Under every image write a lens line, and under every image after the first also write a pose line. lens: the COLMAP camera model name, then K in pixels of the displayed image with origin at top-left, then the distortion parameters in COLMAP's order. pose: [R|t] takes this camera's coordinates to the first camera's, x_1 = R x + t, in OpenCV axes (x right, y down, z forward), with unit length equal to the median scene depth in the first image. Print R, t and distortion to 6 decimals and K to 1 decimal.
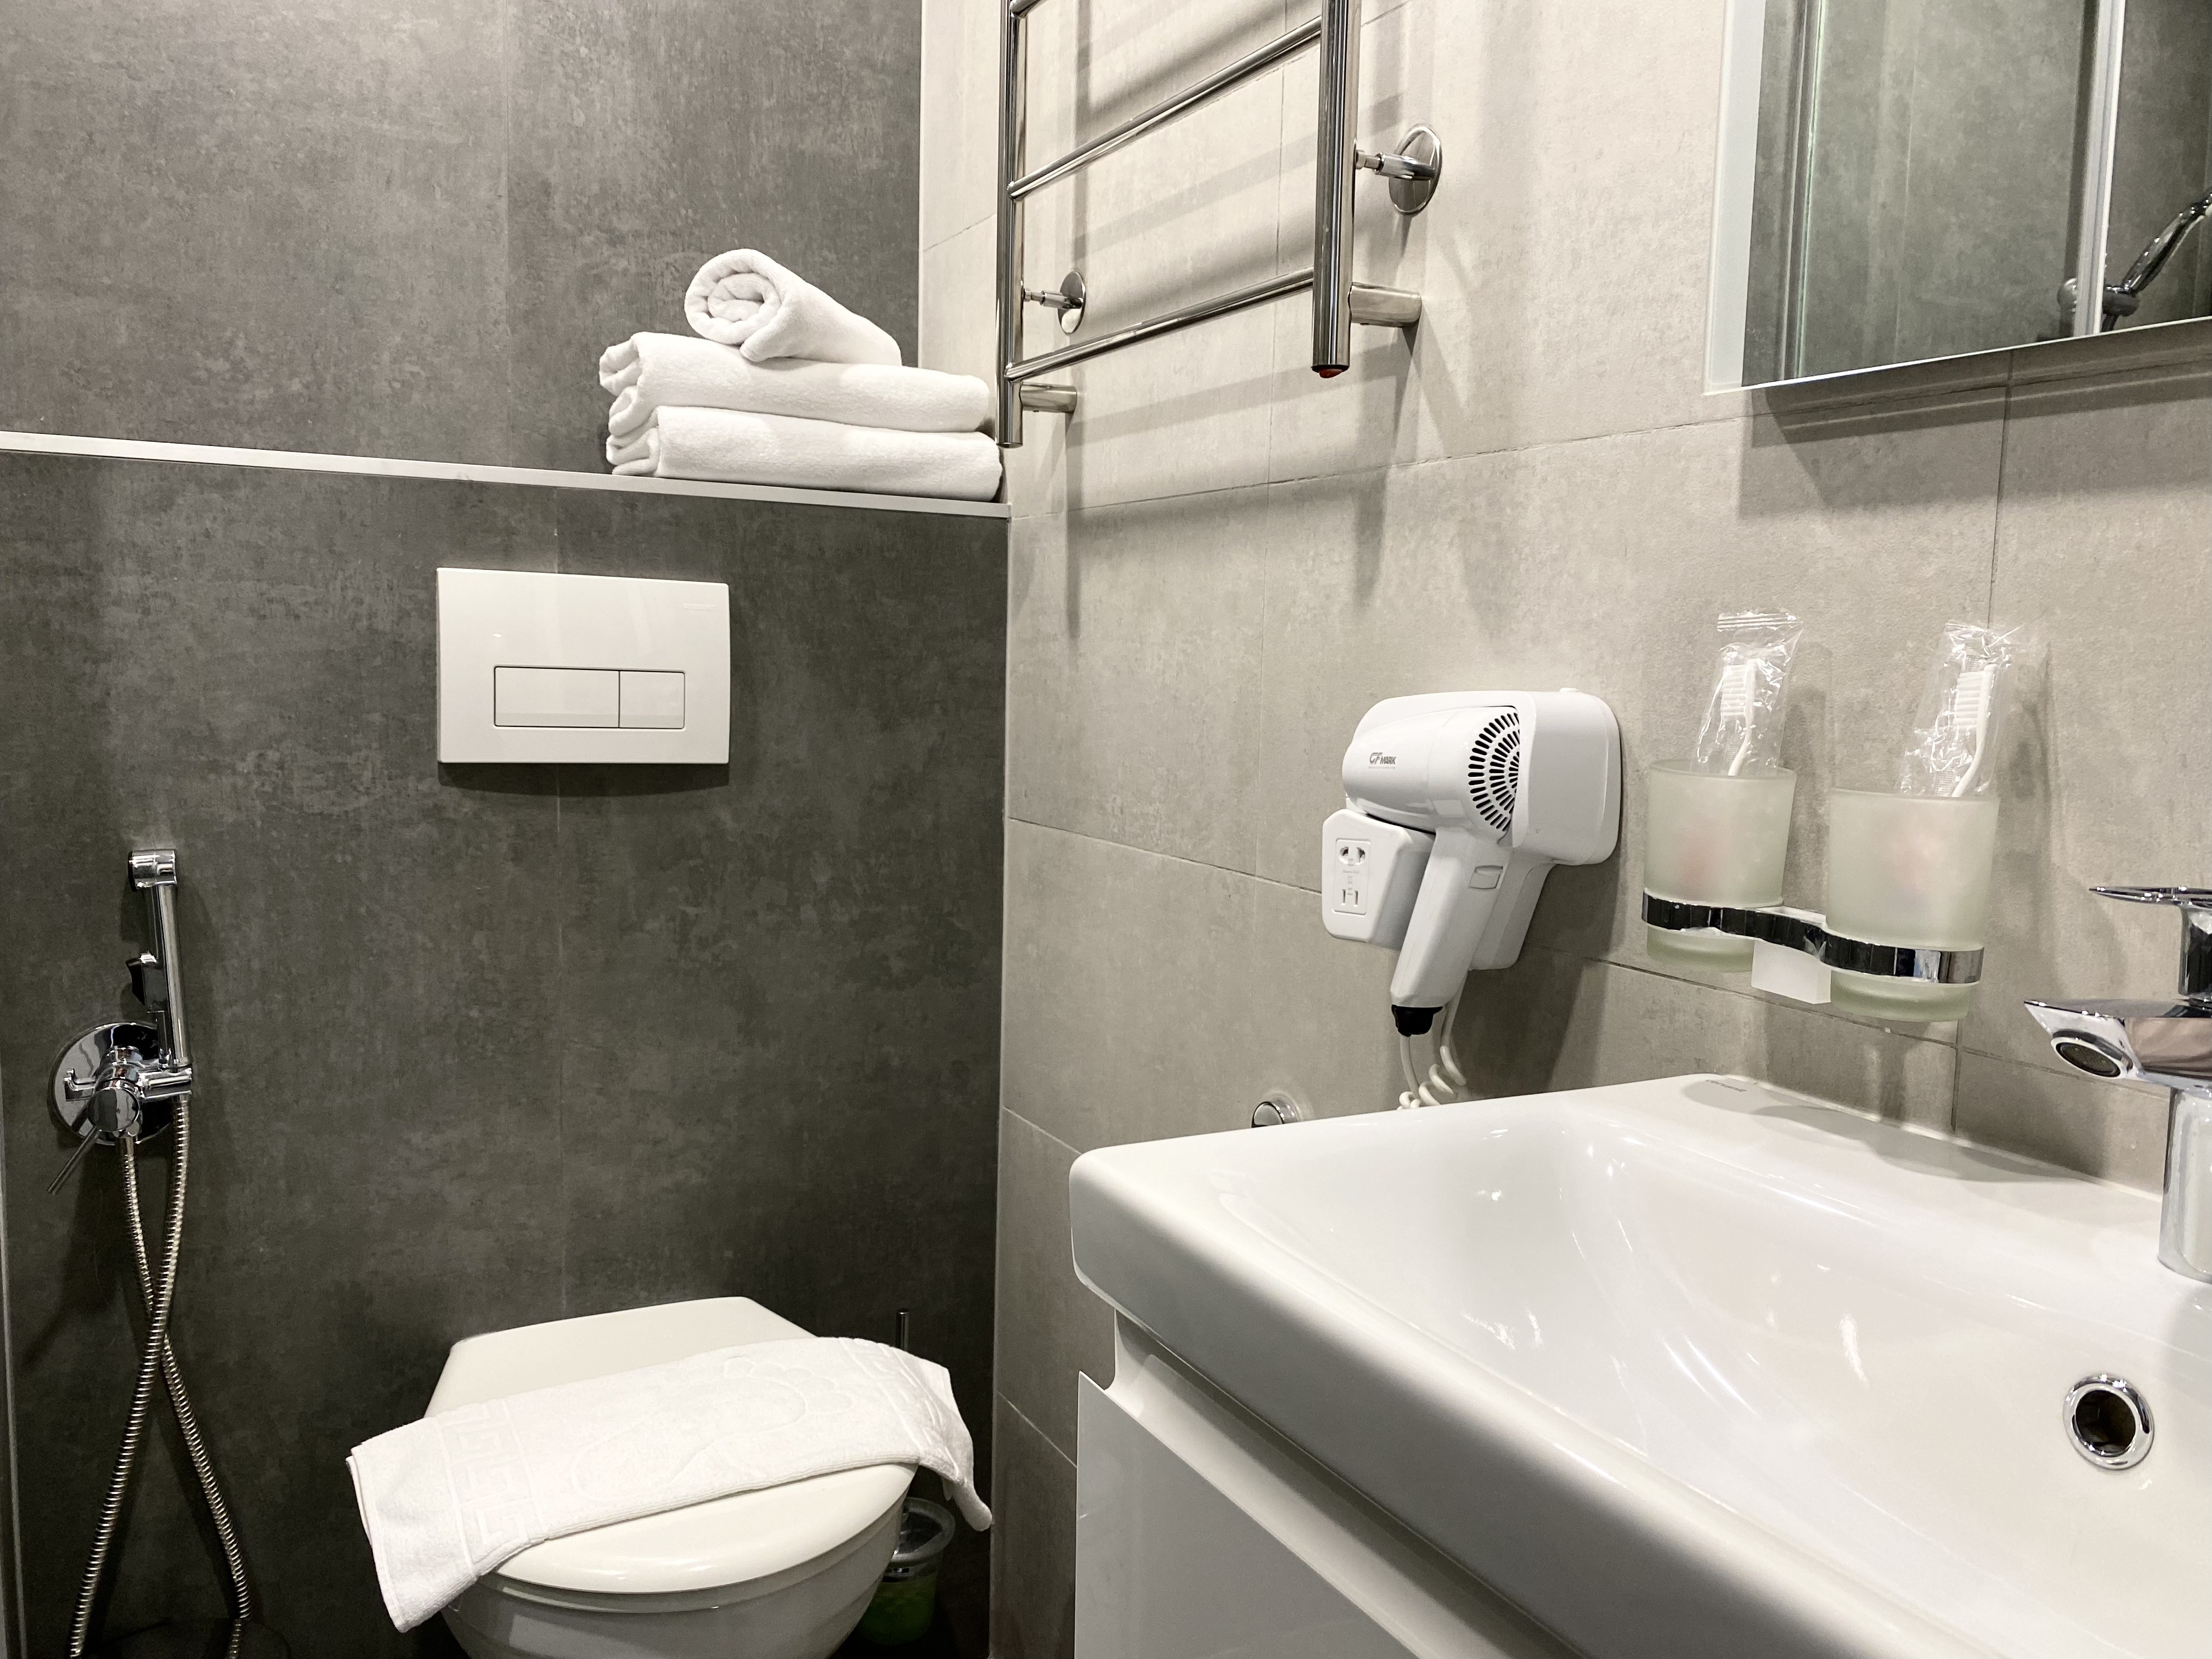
lens RADIAL K [[1709.5, 0, 1114.6], [0, 1709.5, 830.0], [0, 0, 1]] dist [0.094340, -0.181466]
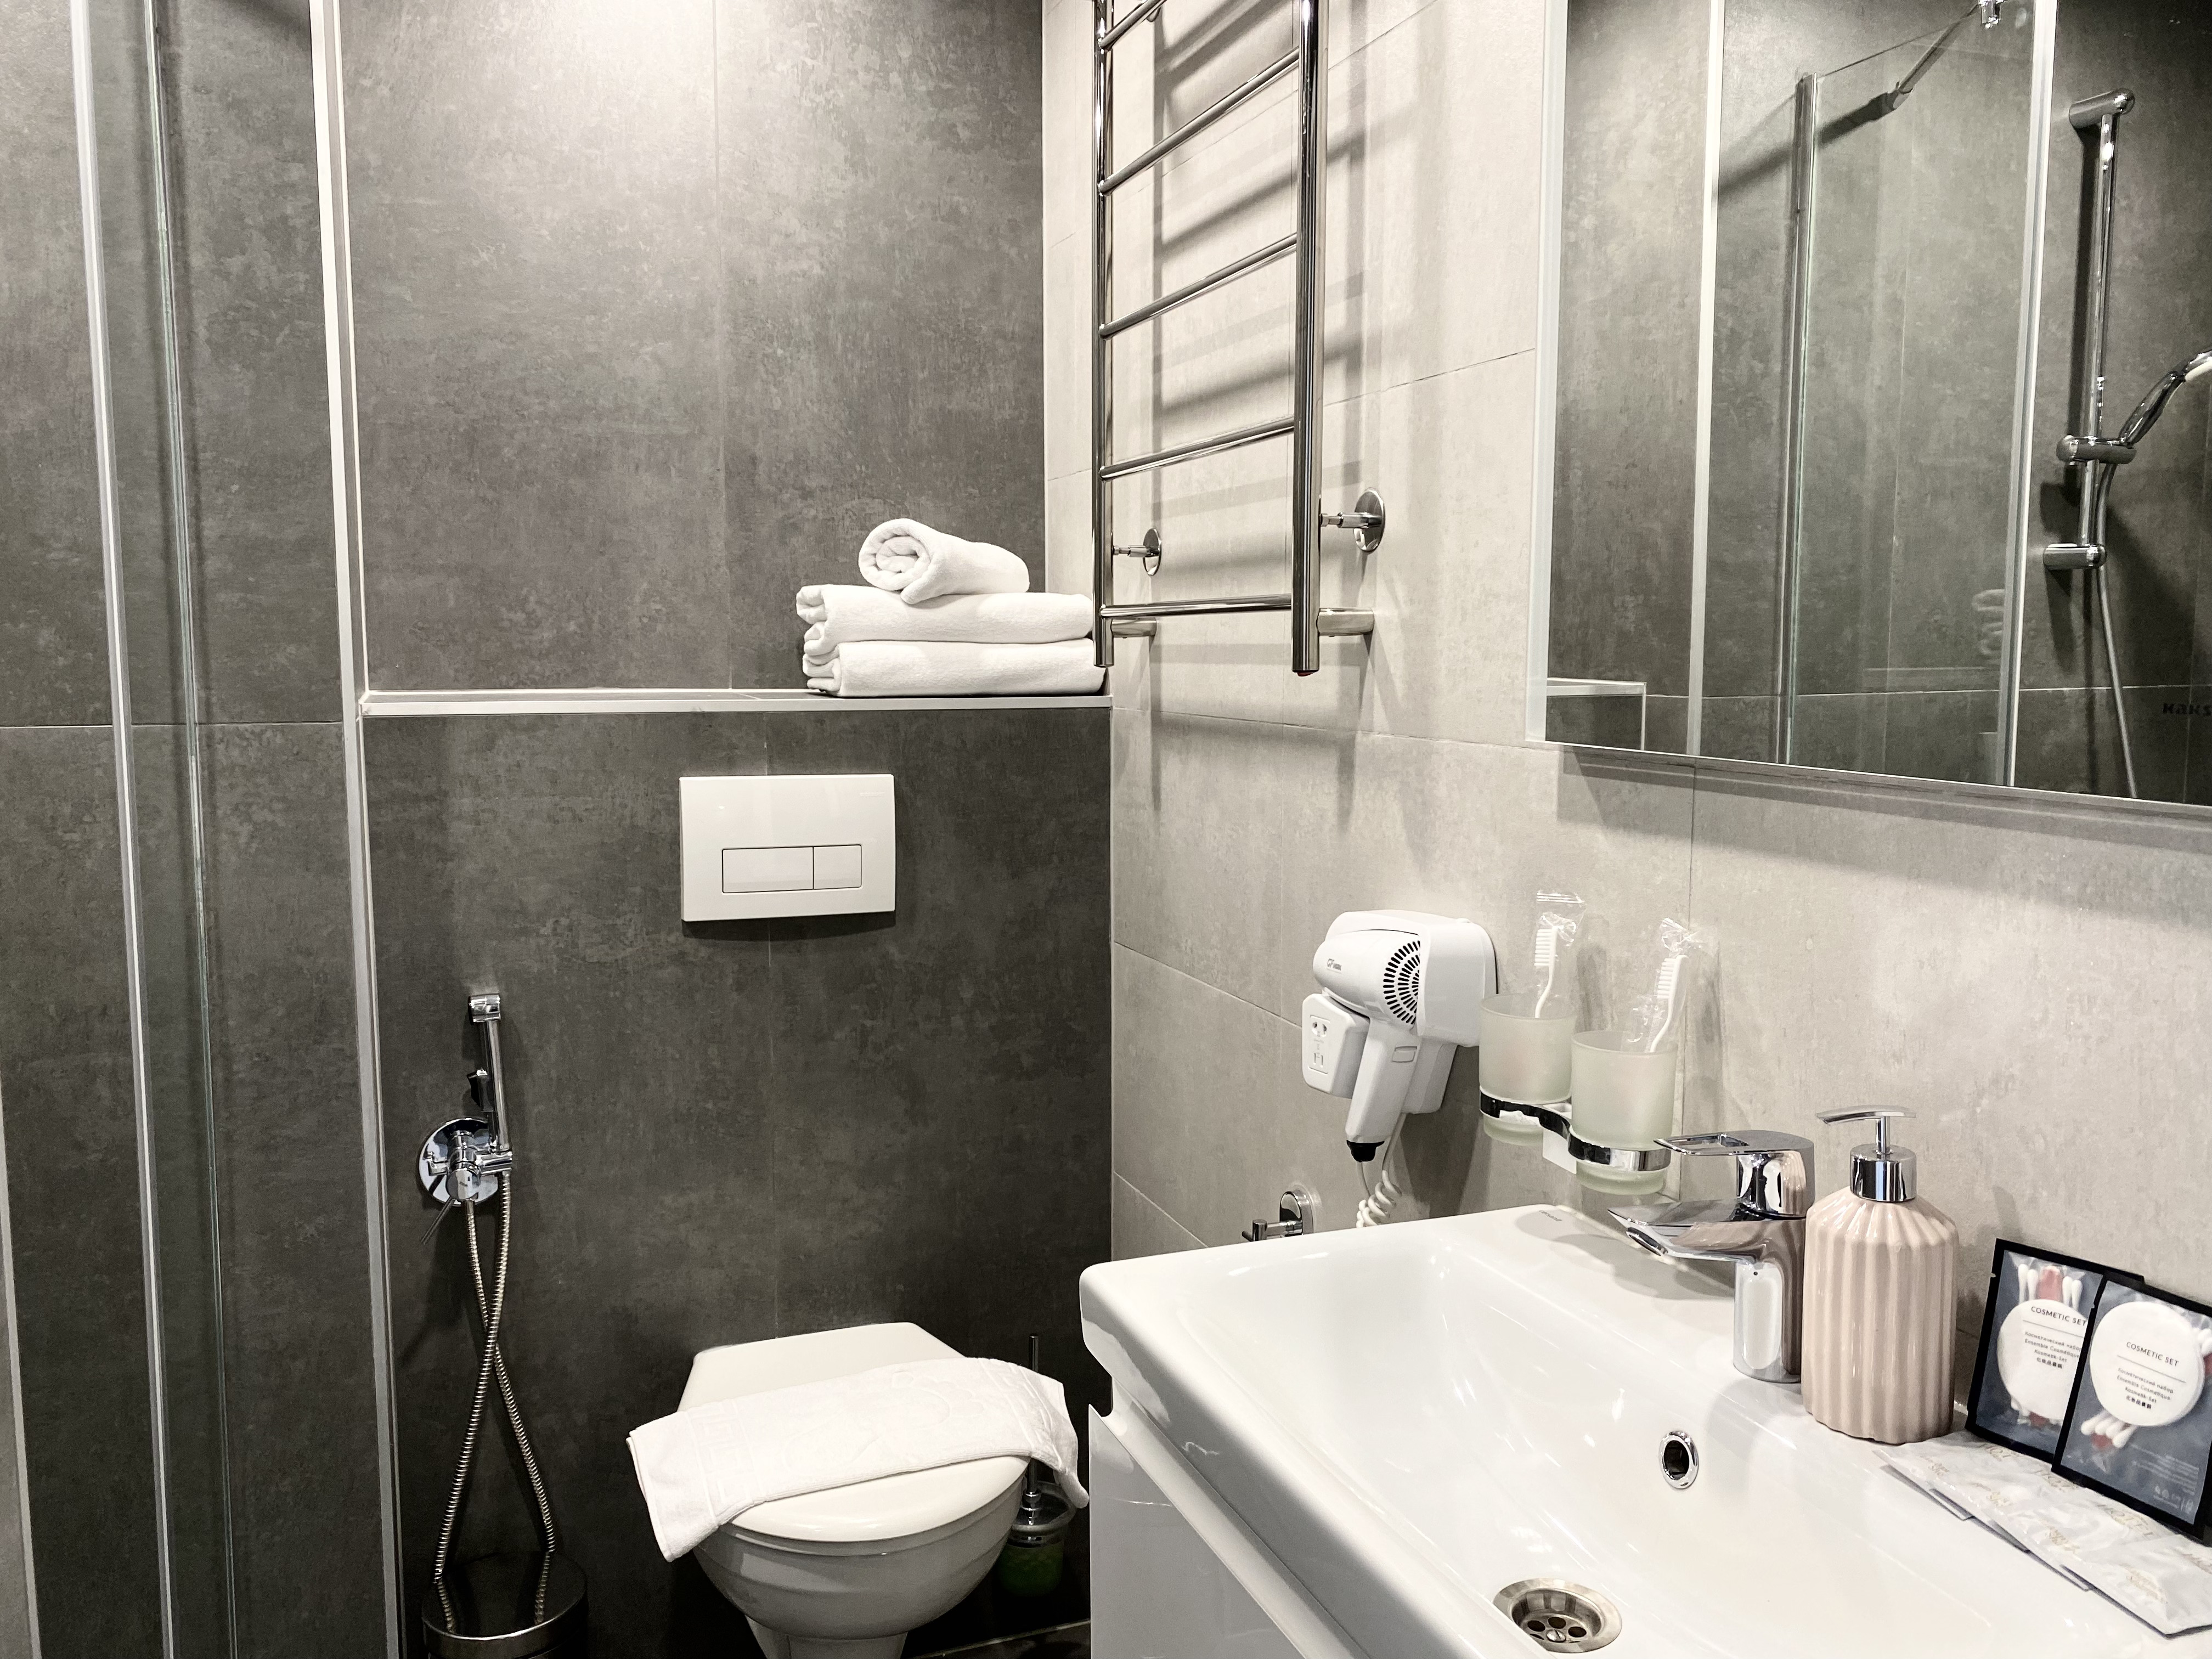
lens RADIAL K [[1710.3, 0, 1106.0], [0, 1710.3, 829.5], [0, 0, 1]] dist [0.192876, -0.477953]
pose [[0.992559, -0.011511, -0.121221, 0.095214], [0.012505, 0.999894, 0.007441, -0.110214], [0.121122, -0.008901, 0.992598, -0.280644]]
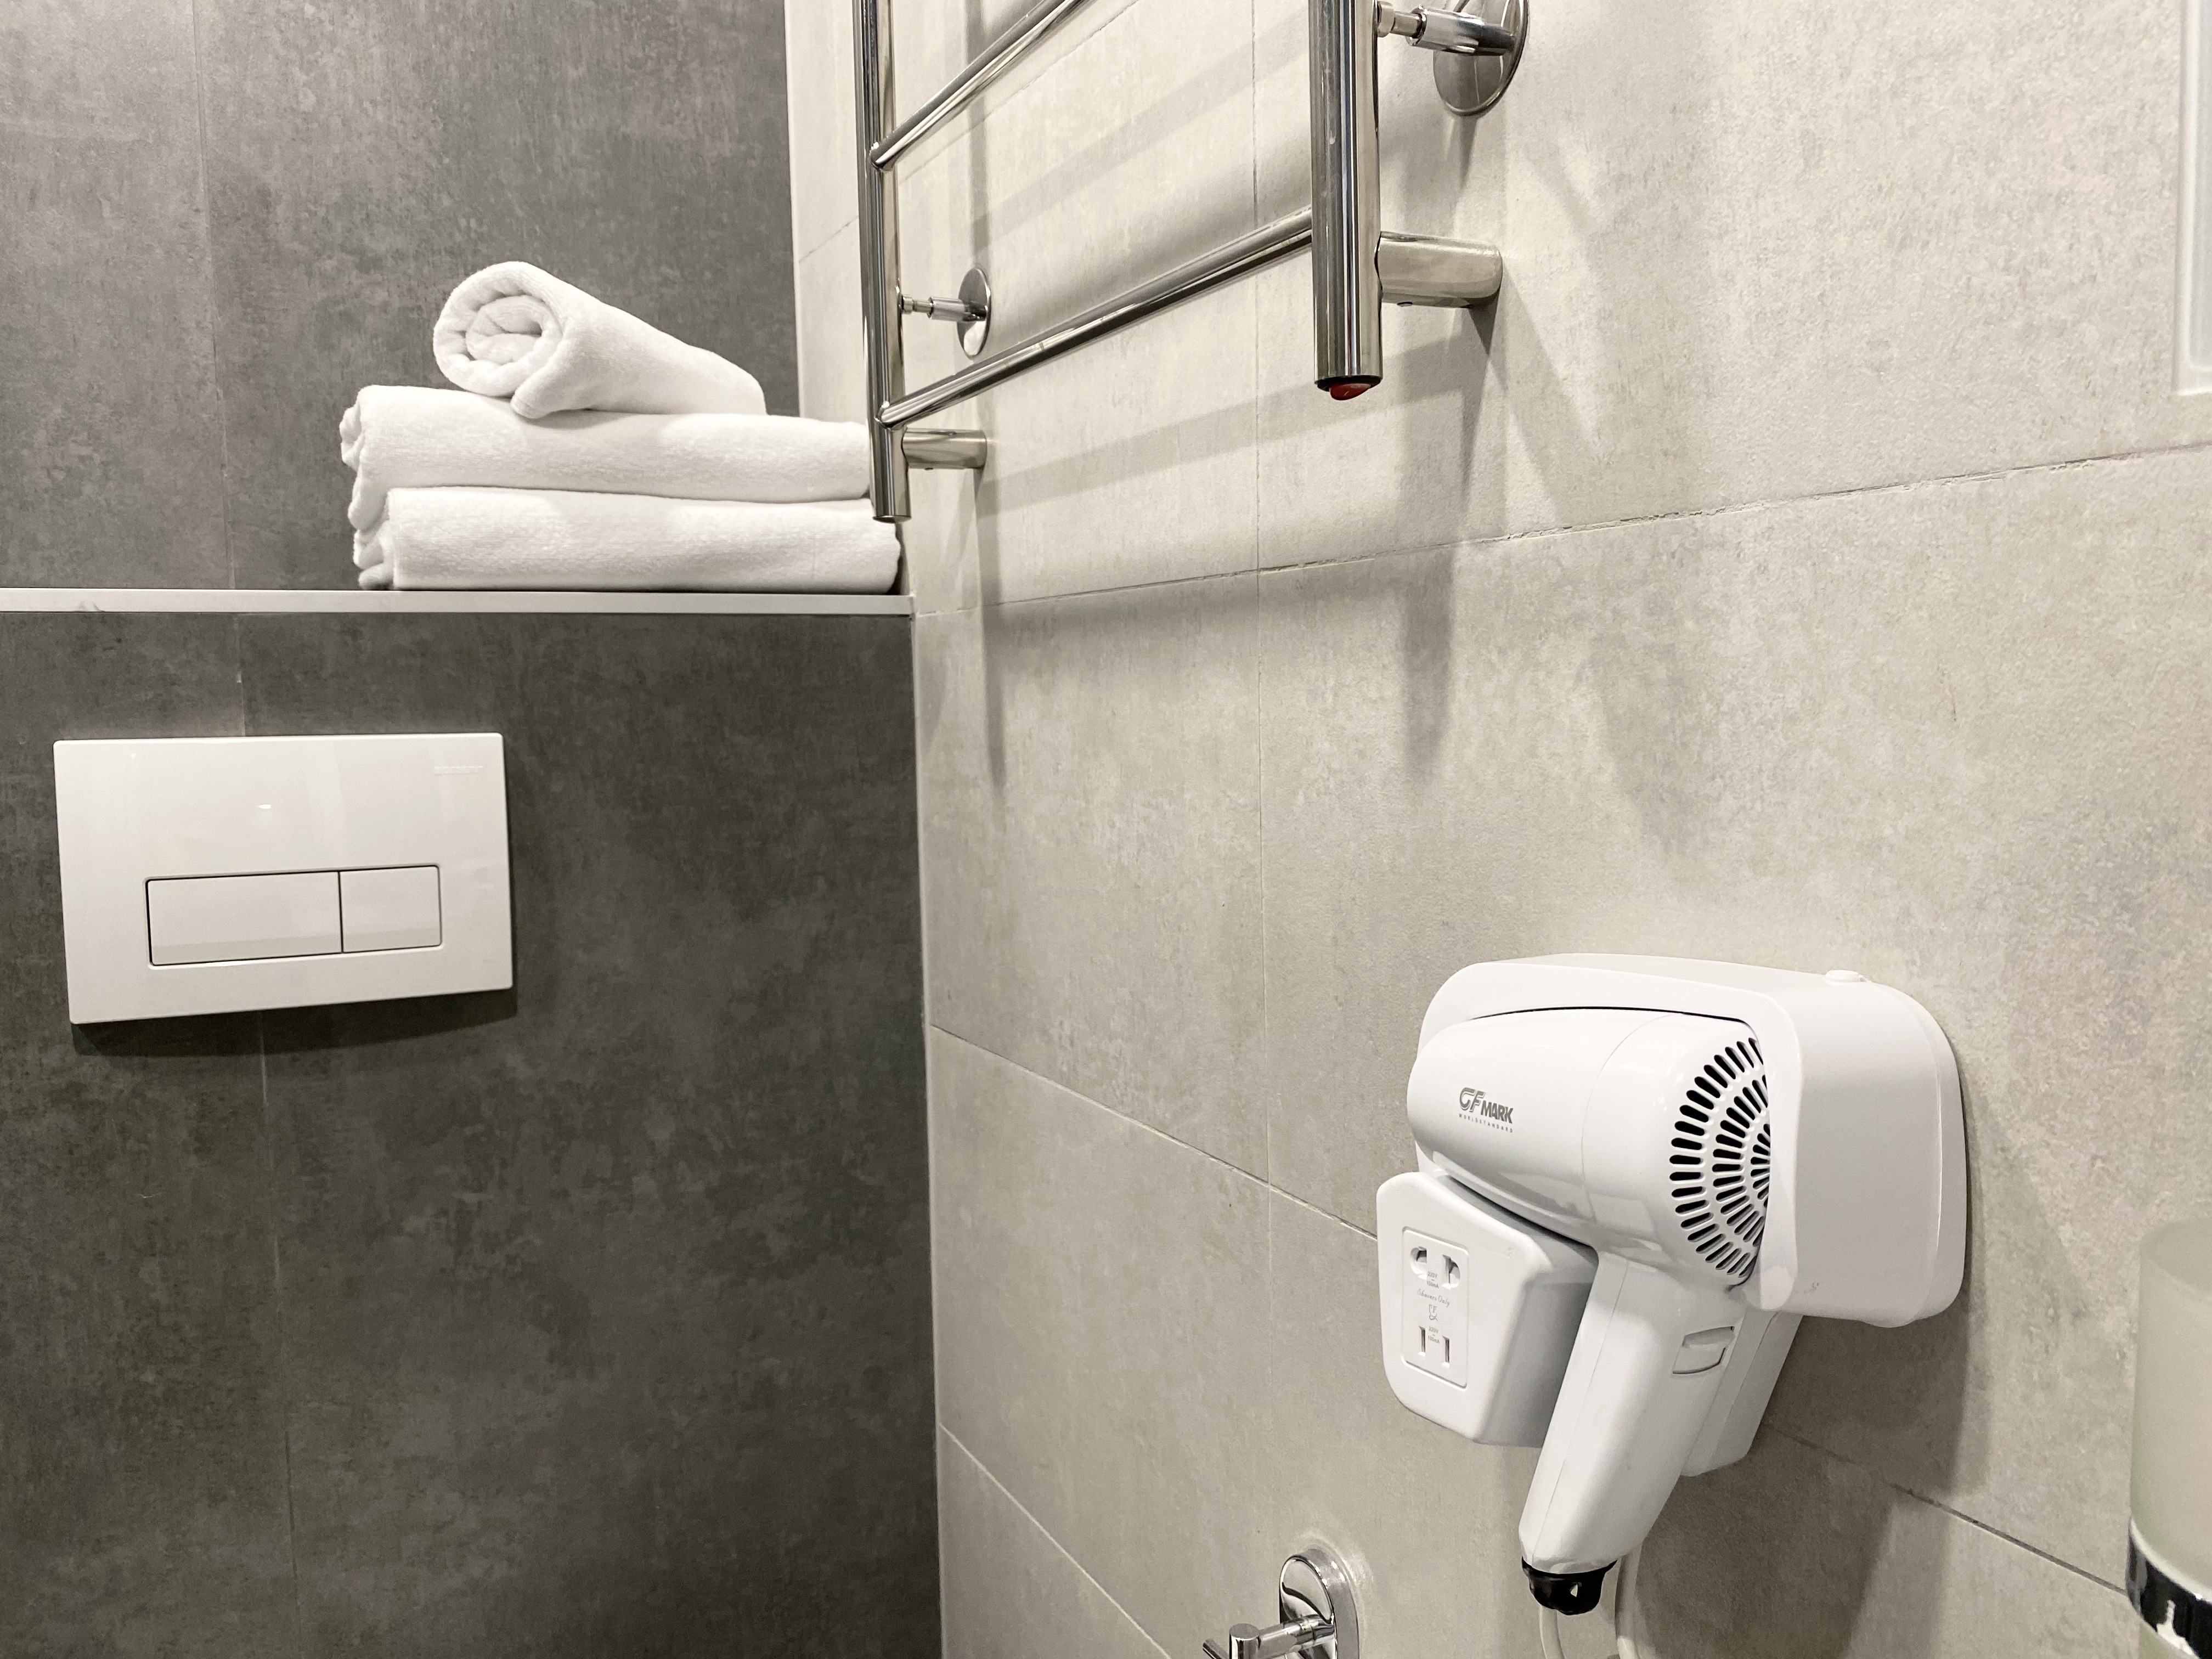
lens RADIAL K [[1698.0, 0, 1106.0], [0, 1698.0, 829.5], [0, 0, 1]] dist [0.050231, -0.061063]
pose [[0.998737, -0.043432, -0.025259, 0.037764], [0.042979, 0.998910, -0.018186, -0.081434], [0.026022, 0.017078, 0.999515, 0.312756]]
